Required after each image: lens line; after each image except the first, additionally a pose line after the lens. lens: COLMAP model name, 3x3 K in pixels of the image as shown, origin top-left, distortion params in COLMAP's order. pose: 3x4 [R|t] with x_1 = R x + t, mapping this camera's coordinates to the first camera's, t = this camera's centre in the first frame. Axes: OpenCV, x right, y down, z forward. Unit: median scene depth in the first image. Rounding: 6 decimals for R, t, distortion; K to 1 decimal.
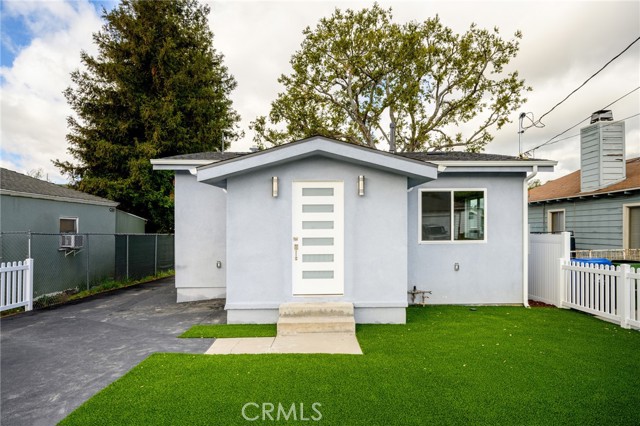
lens RADIAL K [[382.6, 0, 322.1], [0, 382.6, 228.1], [0, 0, 1]] dist [-0.001937, -0.000432]
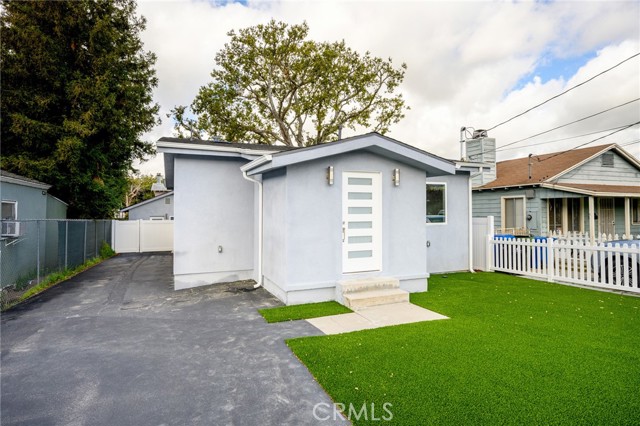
lens RADIAL K [[333.5, 0, 311.7], [0, 333.5, 206.0], [0, 0, 1]] dist [-0.002119, -0.000898]
pose [[0.939193, 0.006726, 0.343325, -0.288821], [0.000835, 0.999760, -0.021871, 0.000228], [-0.343390, 0.020828, 0.938962, 0.069516]]
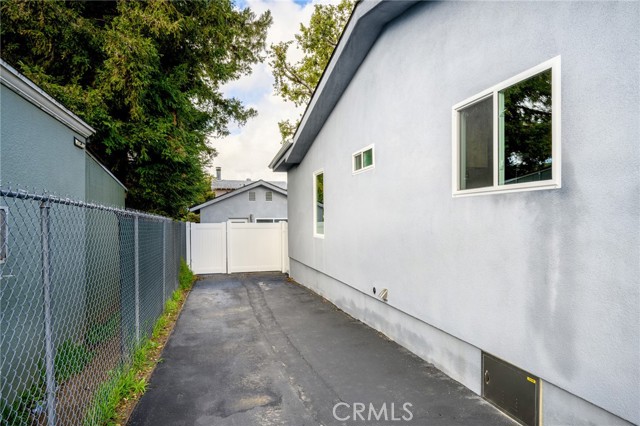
lens RADIAL K [[371.2, 0, 320.5], [0, 371.2, 221.7], [0, 0, 1]] dist [0.028660, -0.000052]
pose [[0.974163, -0.007120, 0.225735, -0.520363], [0.006353, 0.999971, 0.004124, 0.030587], [-0.225758, -0.002583, 0.974180, 0.777684]]
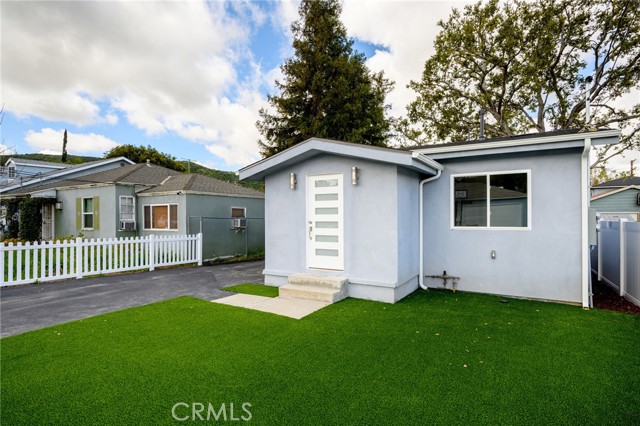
lens RADIAL K [[322.1, 0, 328.7], [0, 322.1, 214.3], [0, 0, 1]] dist [-0.001271, -0.000607]
pose [[0.862094, -0.001205, -0.506747, 0.300266], [-0.000380, 0.999995, -0.003025, 0.003028], [0.506749, 0.002800, 0.862089, 0.079406]]
